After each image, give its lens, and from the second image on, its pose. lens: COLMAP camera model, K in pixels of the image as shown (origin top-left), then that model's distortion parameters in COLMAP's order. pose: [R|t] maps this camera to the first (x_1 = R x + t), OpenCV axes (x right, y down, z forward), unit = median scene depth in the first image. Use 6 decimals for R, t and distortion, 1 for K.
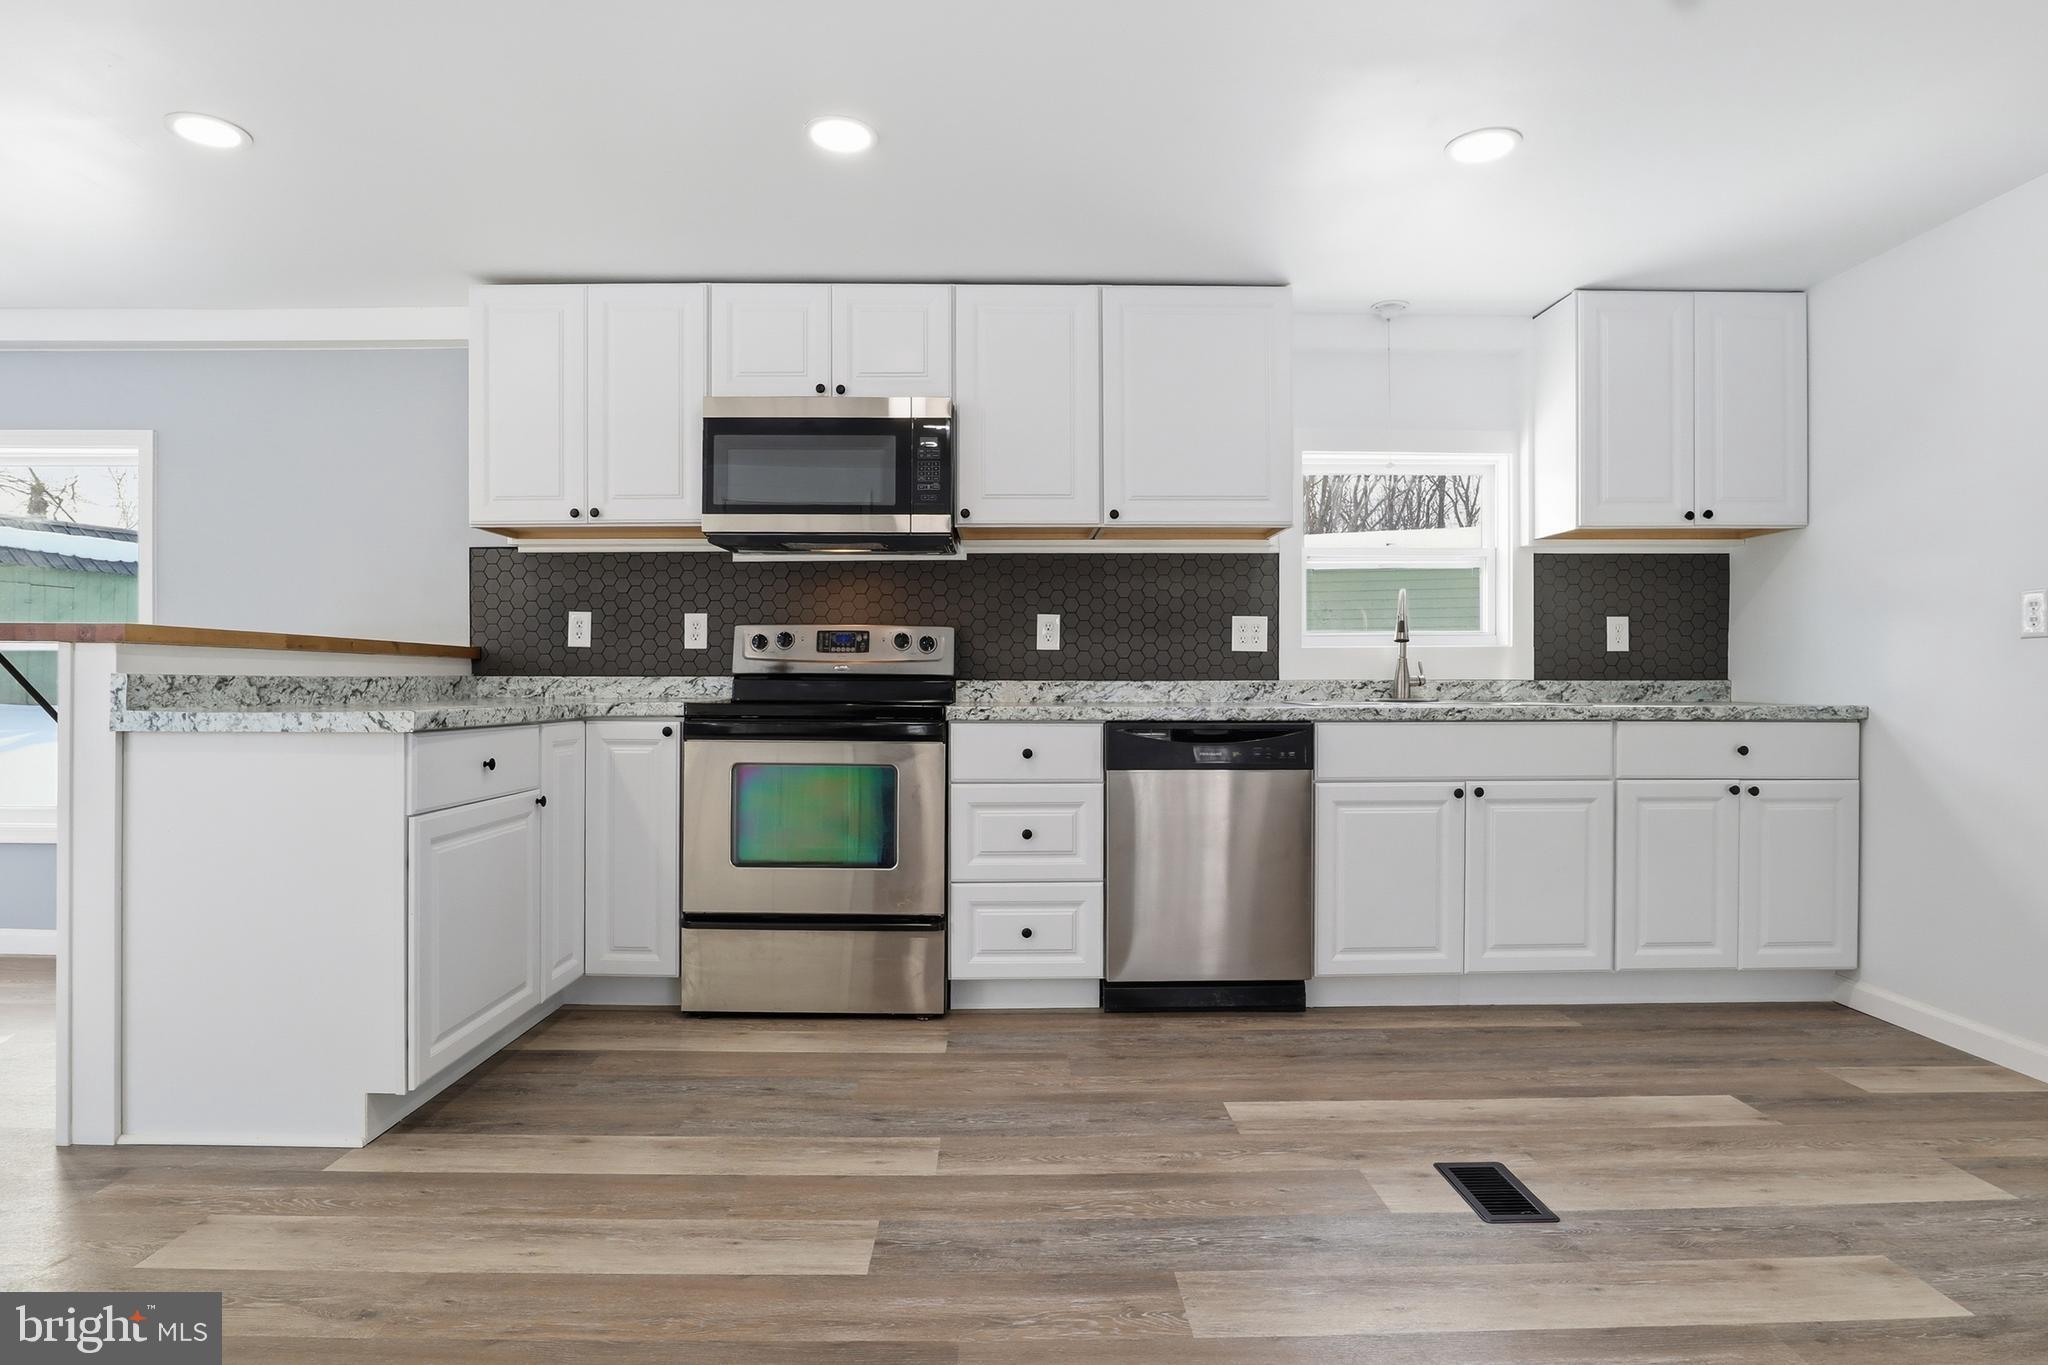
lens RADIAL K [[1075.4, 0, 1020.3], [0, 1075.4, 679.8], [0, 0, 1]] dist [-0.044860, 0.011791]
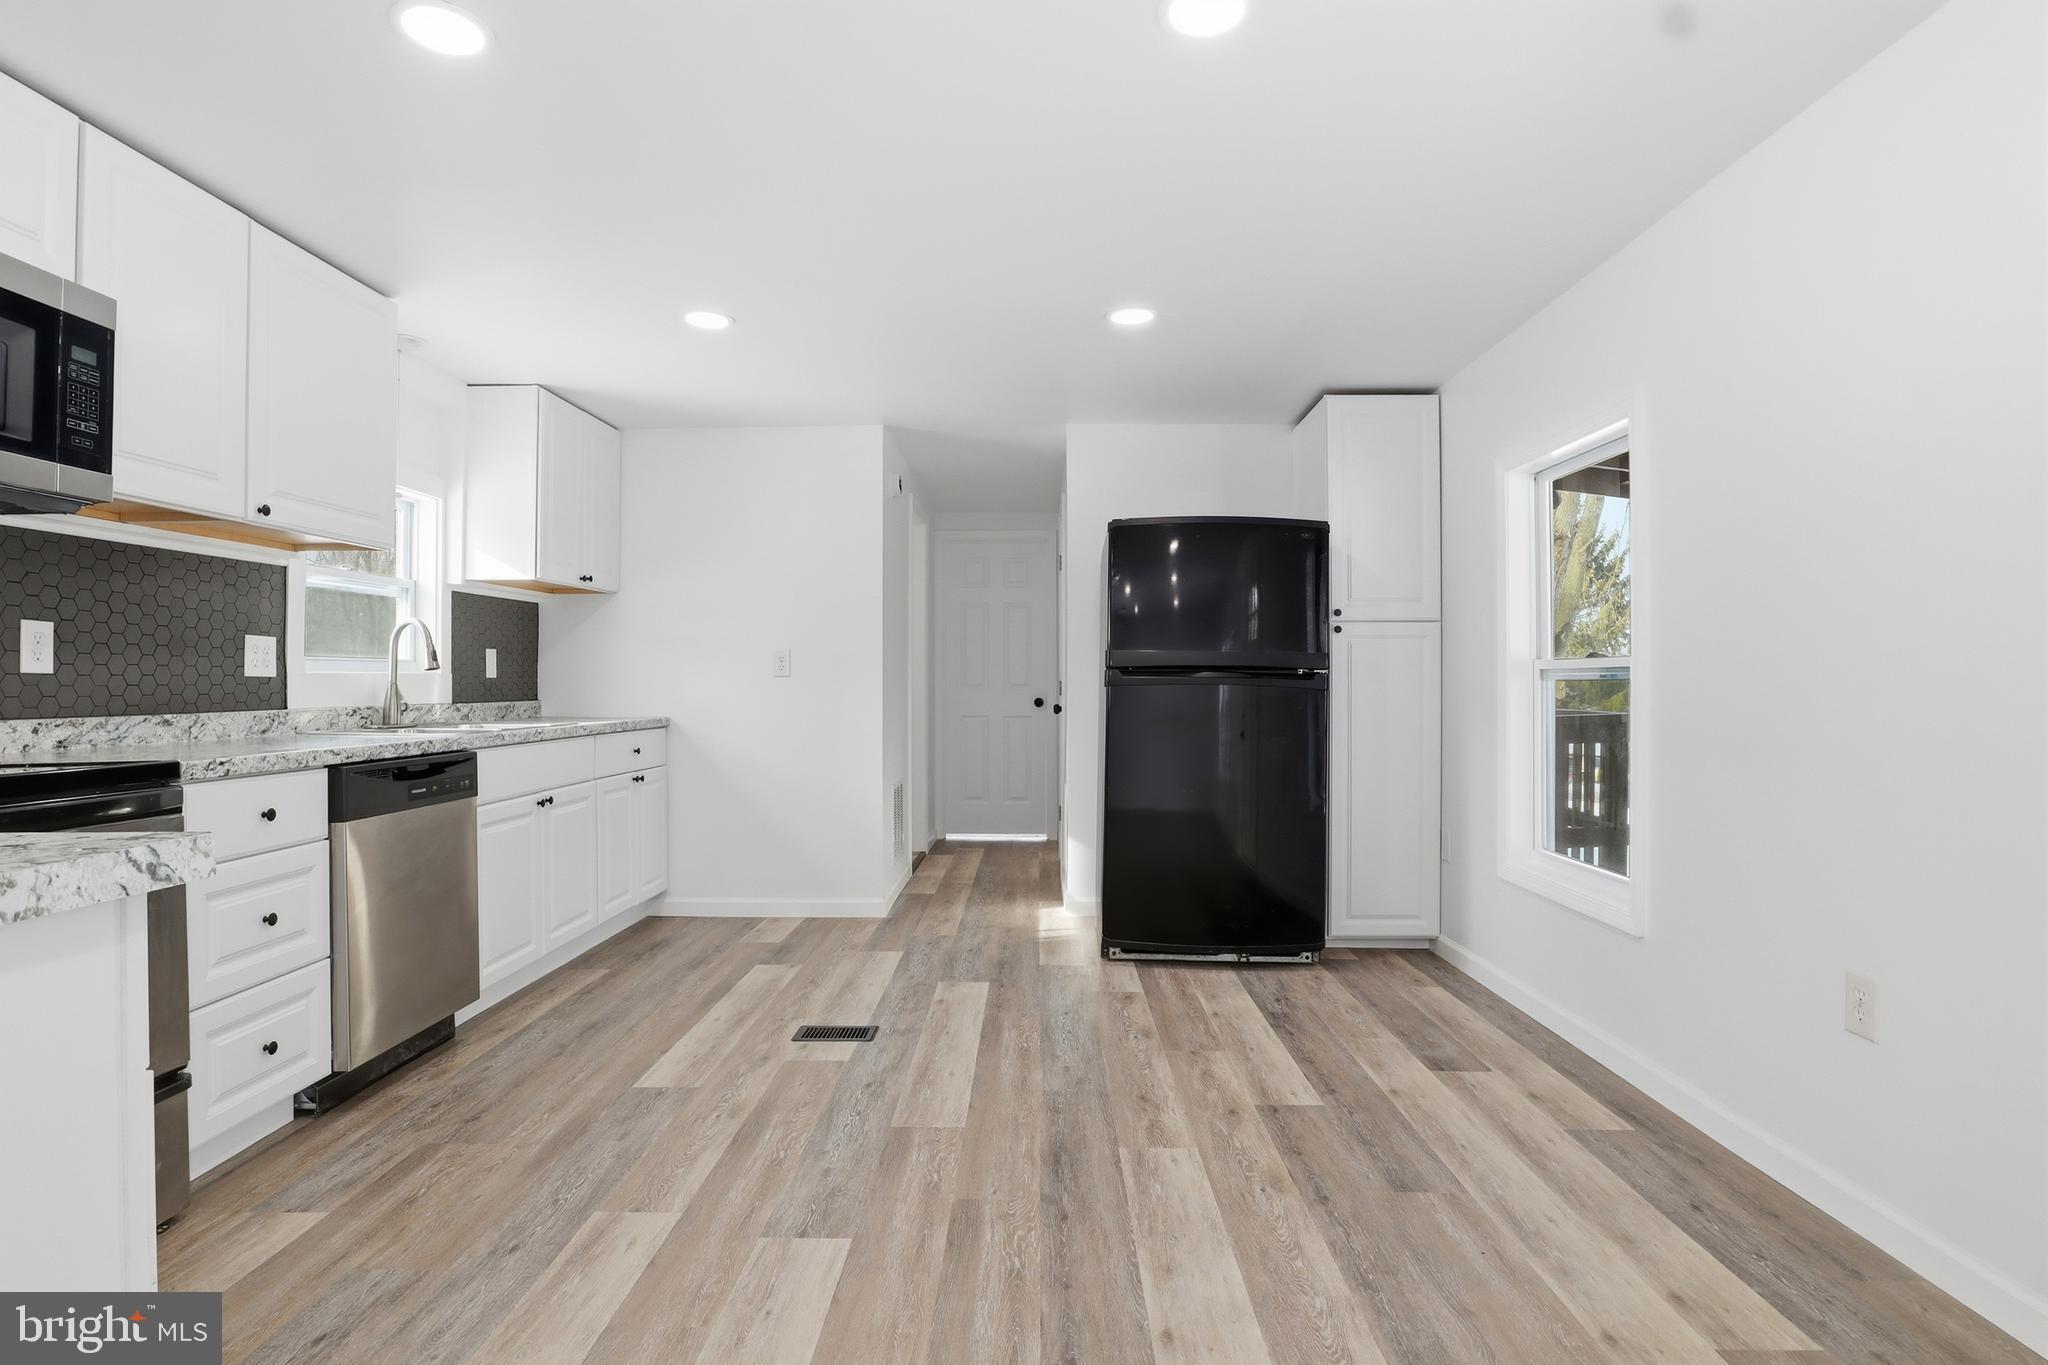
lens RADIAL K [[1045.4, 0, 1025.5], [0, 1045.4, 667.1], [0, 0, 1]] dist [-0.028654, 0.001045]
pose [[0.030594, 0.013470, 0.999441, -0.603264], [0.002410, 0.999905, -0.013550, -0.021993], [-0.999529, 0.002823, 0.030558, 0.367445]]
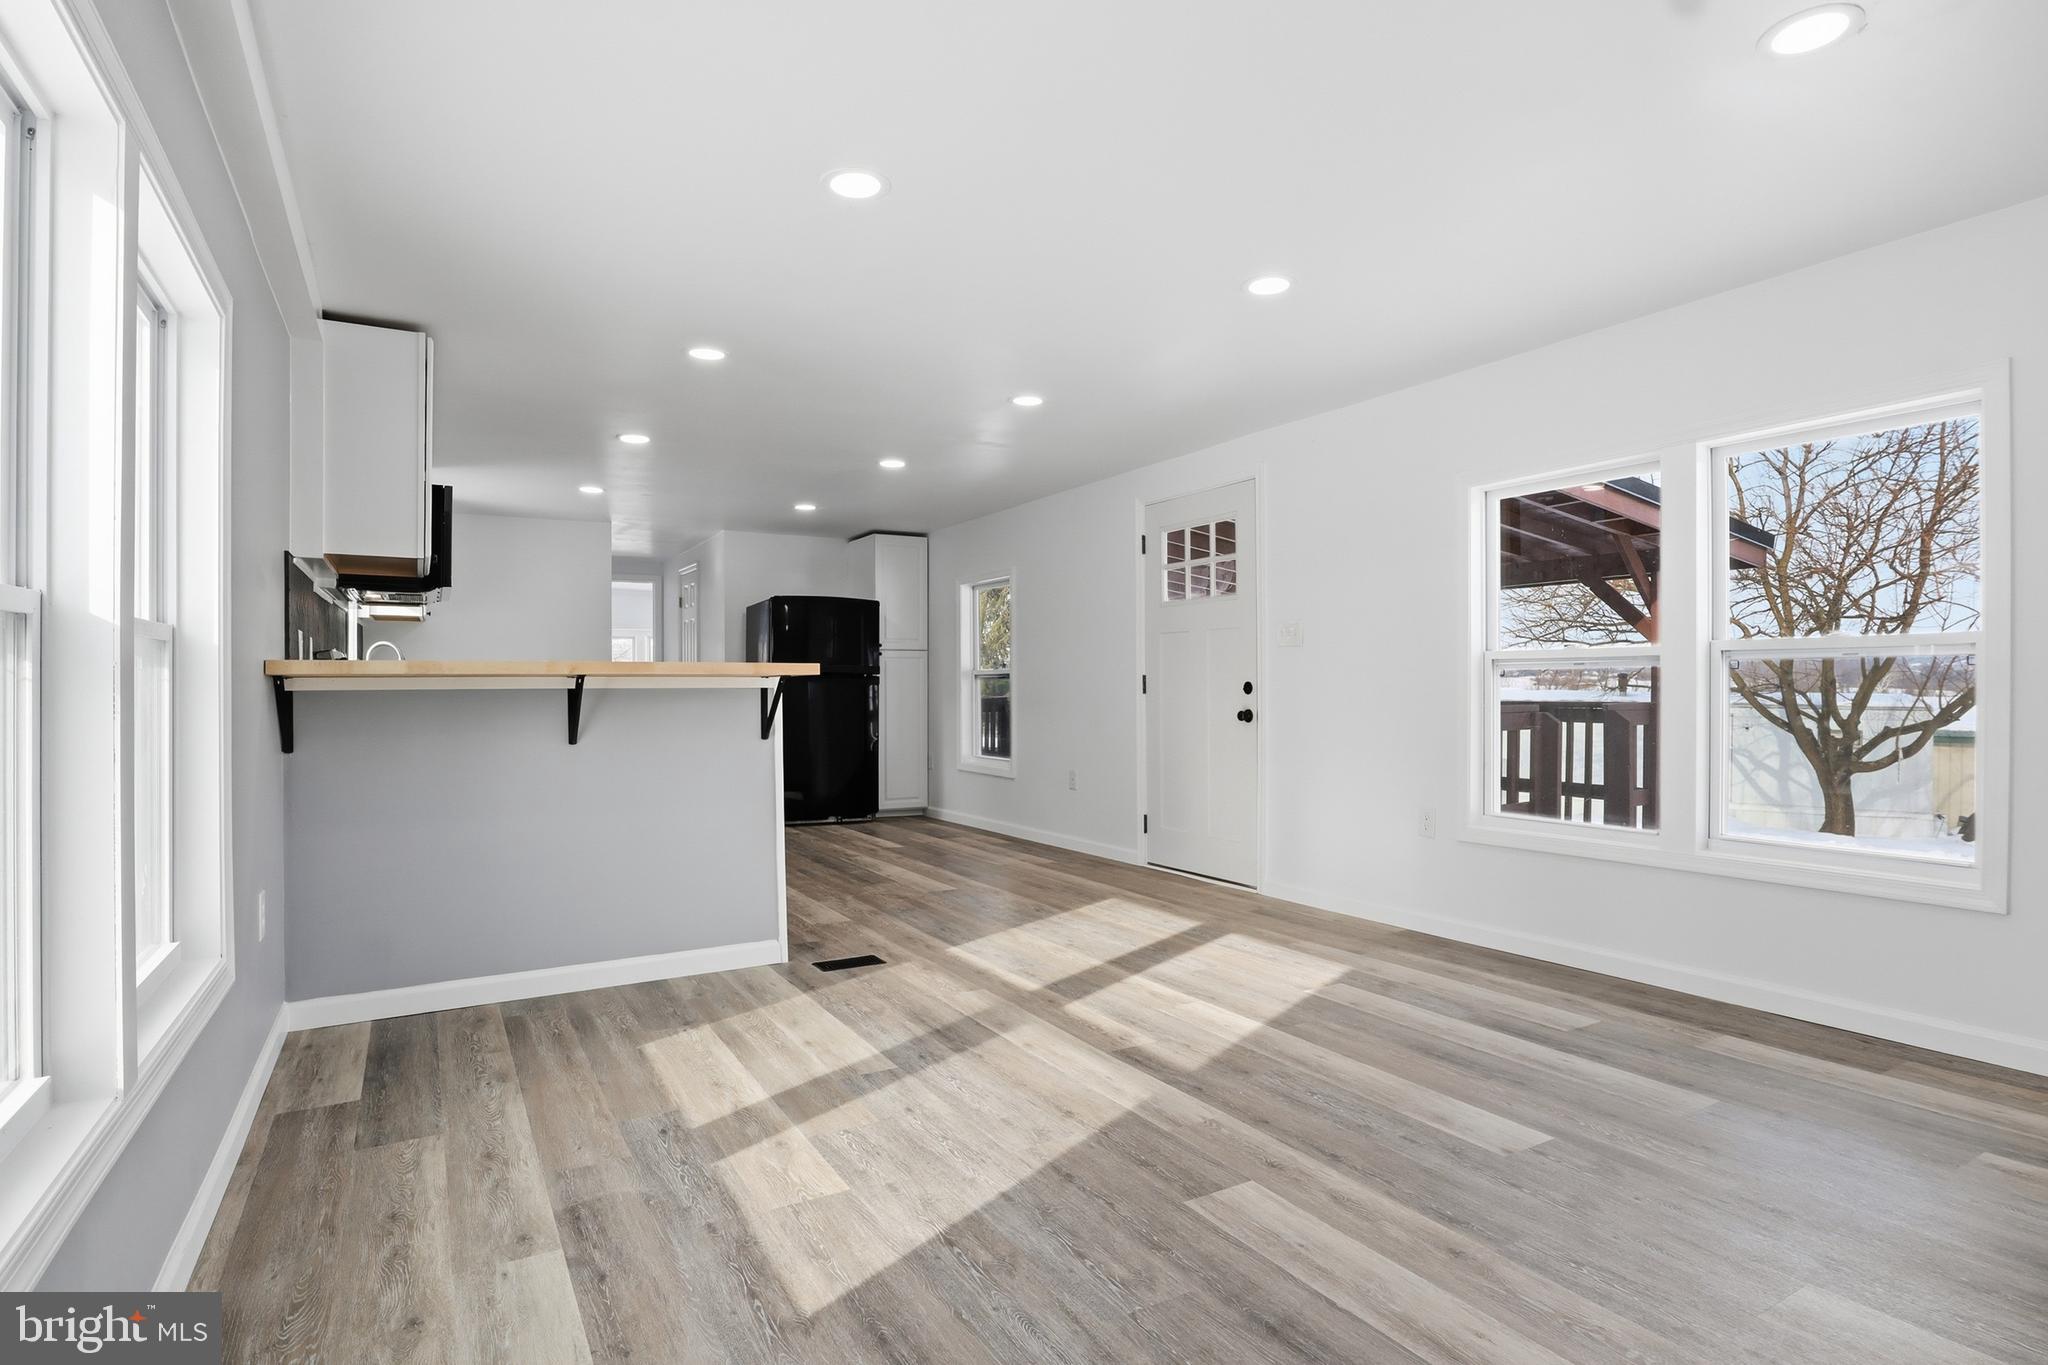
lens RADIAL K [[1032.7, 0, 1015.5], [0, 1032.7, 684.0], [0, 0, 1]] dist [-0.028612, 0.000822]
pose [[-0.479467, -0.005889, 0.877540, -1.457840], [-0.003737, 0.999982, 0.004669, -0.024496], [-0.877552, -0.001041, -0.479481, 0.826660]]
